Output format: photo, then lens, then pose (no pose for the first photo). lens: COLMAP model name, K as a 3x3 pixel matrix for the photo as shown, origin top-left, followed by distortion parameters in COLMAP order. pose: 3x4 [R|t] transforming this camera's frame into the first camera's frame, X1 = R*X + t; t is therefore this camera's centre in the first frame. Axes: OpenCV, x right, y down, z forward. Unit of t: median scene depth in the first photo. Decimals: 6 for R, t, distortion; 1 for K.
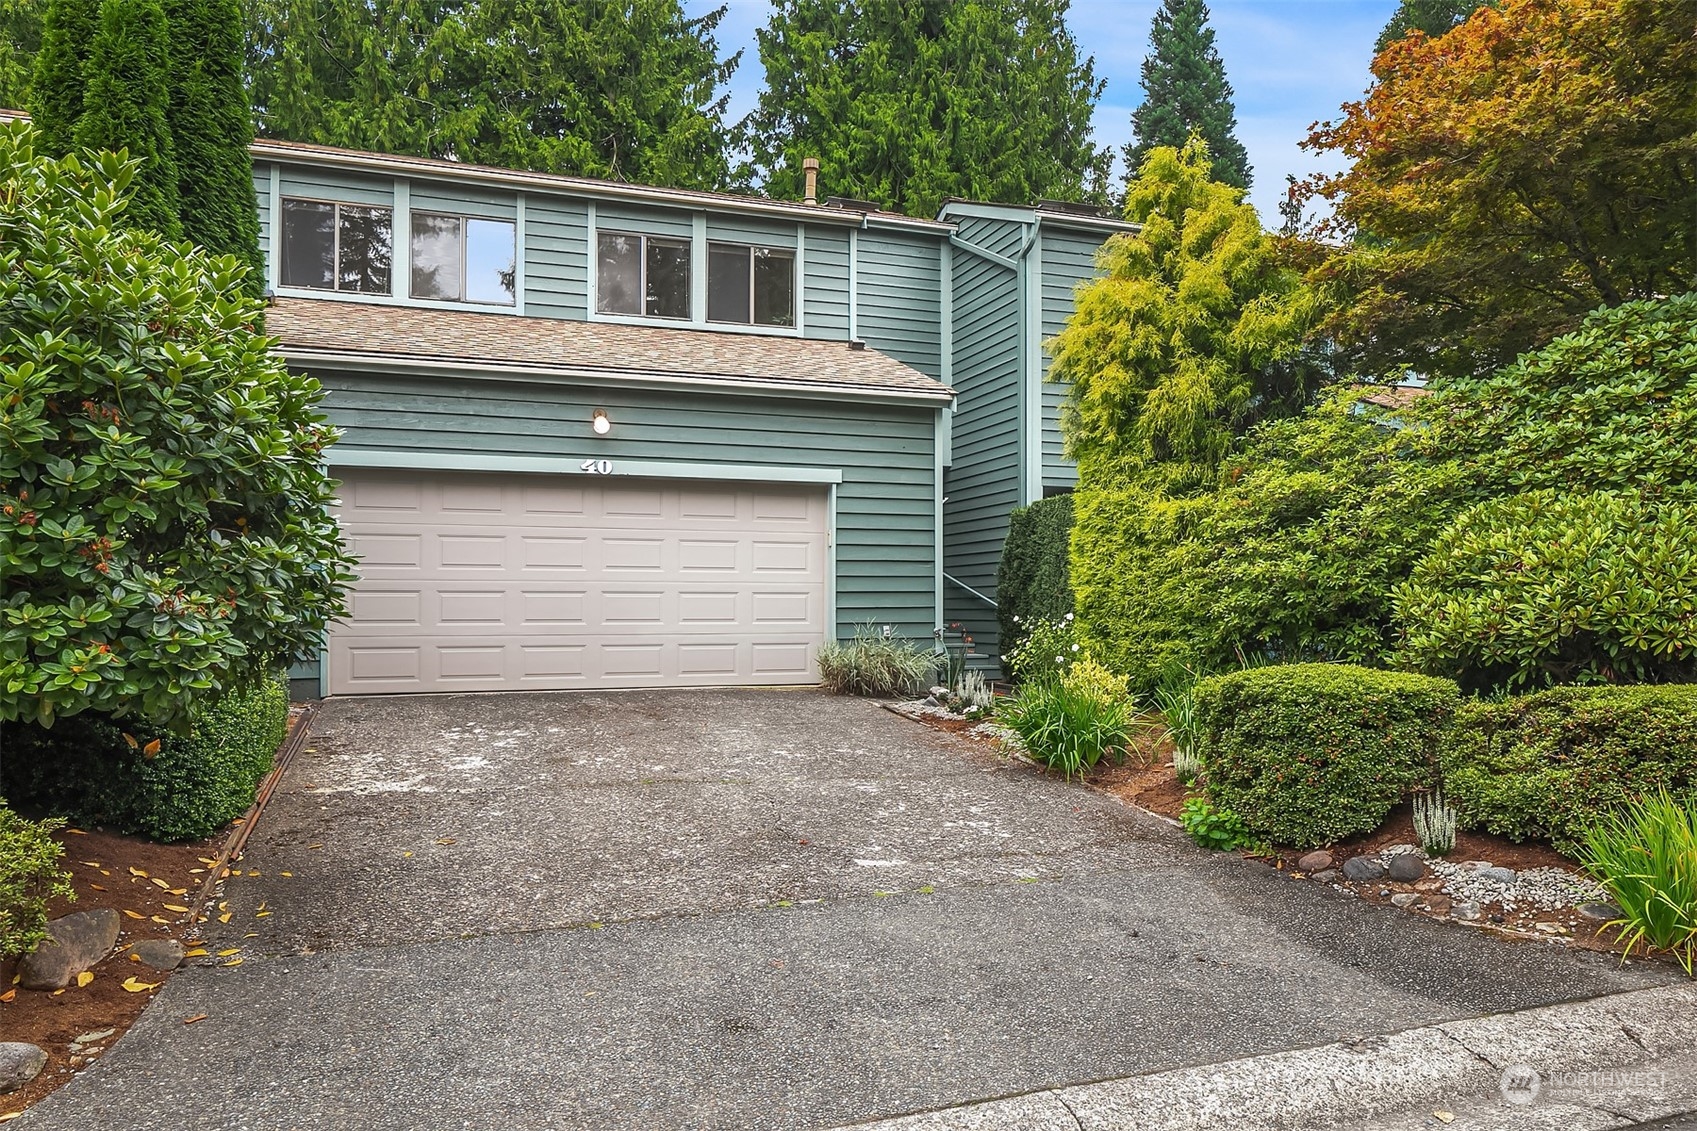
lens RADIAL K [[1164.8, 0, 847.8], [0, 1164.8, 572.4], [0, 0, 1]] dist [-0.007865, 0.001101]
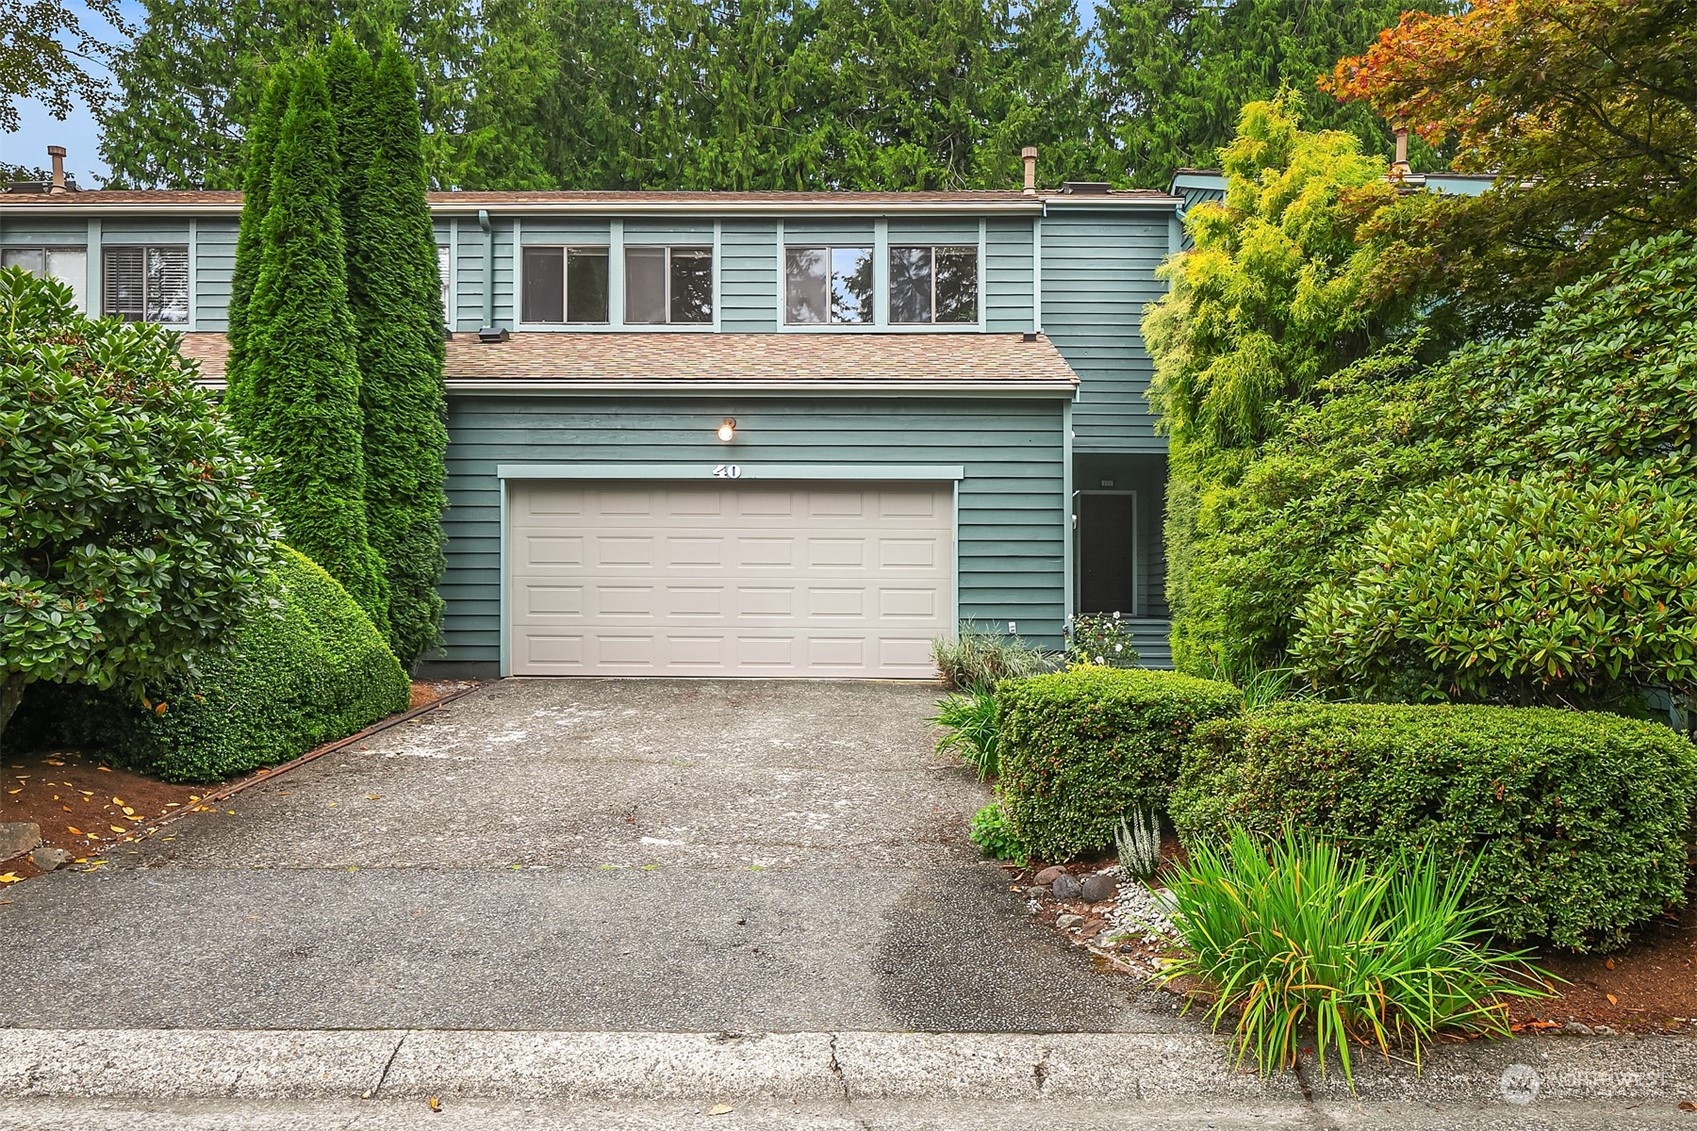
lens RADIAL K [[1164.8, 0, 817.4], [0, 1164.8, 574.9], [0, 0, 1]] dist [-0.007865, 0.001101]
pose [[0.934647, -0.001560, -0.355573, 0.302543], [0.004518, 0.999962, 0.007488, -0.003209], [0.355547, -0.008605, 0.934619, 0.023847]]
